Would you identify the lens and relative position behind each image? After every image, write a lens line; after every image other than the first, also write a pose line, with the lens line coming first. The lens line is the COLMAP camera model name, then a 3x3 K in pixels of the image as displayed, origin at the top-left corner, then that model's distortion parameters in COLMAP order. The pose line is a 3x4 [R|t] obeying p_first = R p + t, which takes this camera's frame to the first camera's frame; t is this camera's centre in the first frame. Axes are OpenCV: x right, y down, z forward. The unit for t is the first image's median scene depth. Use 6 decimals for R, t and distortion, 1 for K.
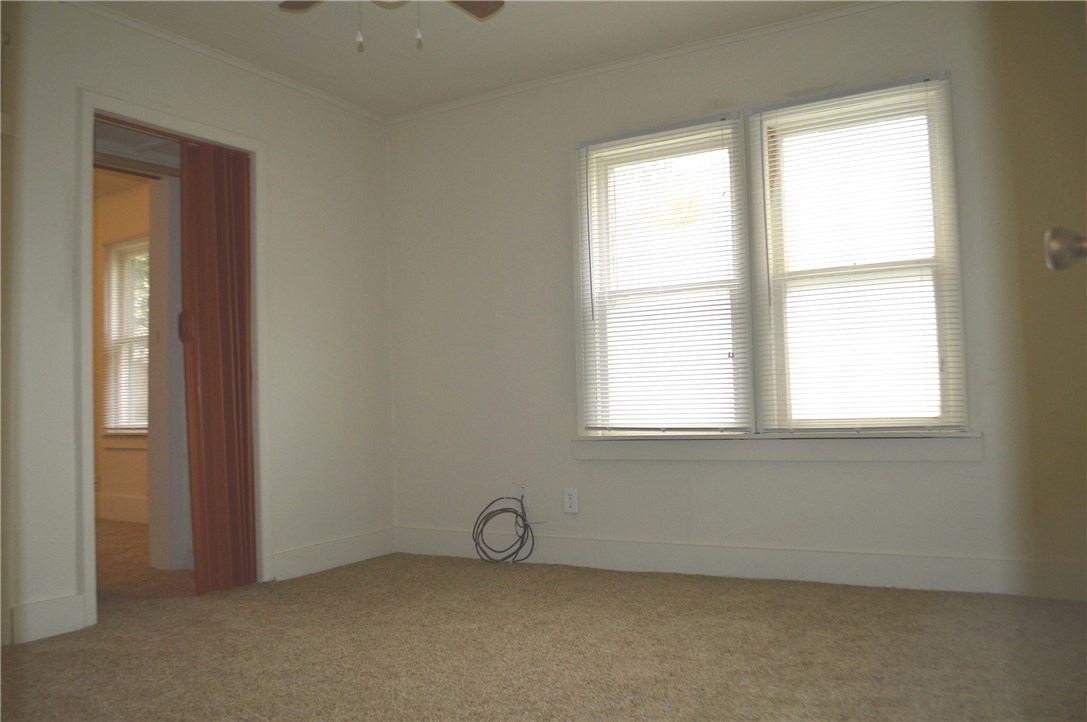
lens RADIAL K [[859.6, 0, 543.5], [0, 859.6, 361.0], [0, 0, 1]] dist [-0.085026, -0.002384]
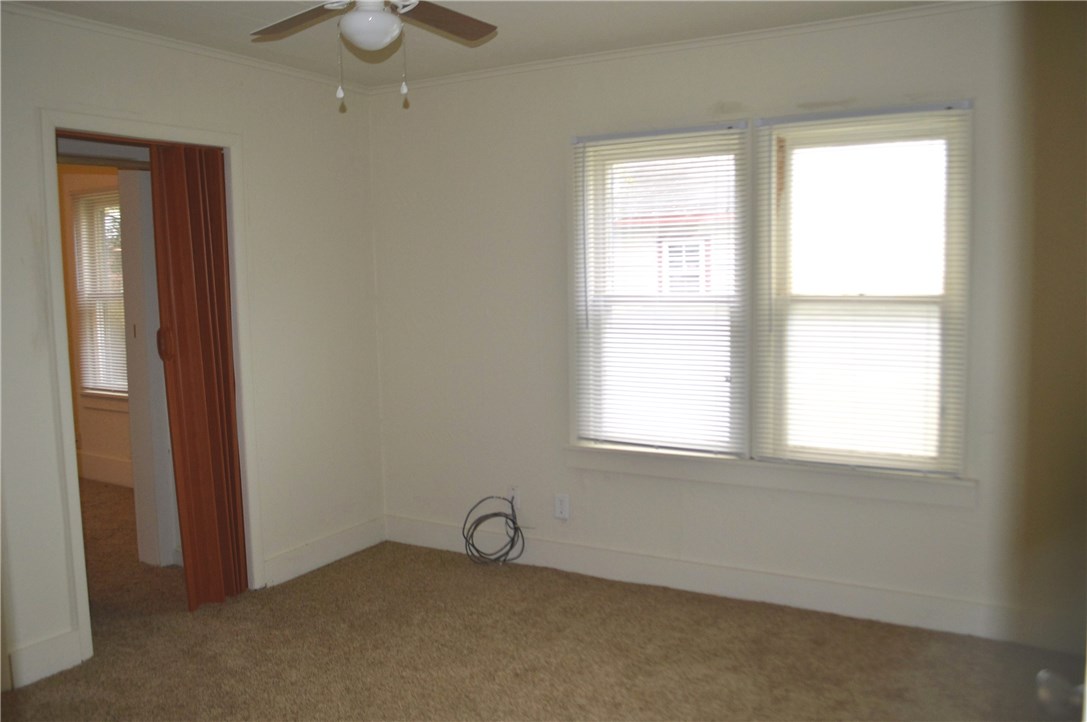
lens RADIAL K [[890.0, 0, 543.5], [0, 890.0, 361.0], [0, 0, 1]] dist [-0.091464, 0.003126]
pose [[0.999886, 0.008289, 0.012625, -0.004131], [-0.009979, 0.990053, 0.140340, -0.165233], [-0.011336, -0.140450, 0.990023, 0.006239]]
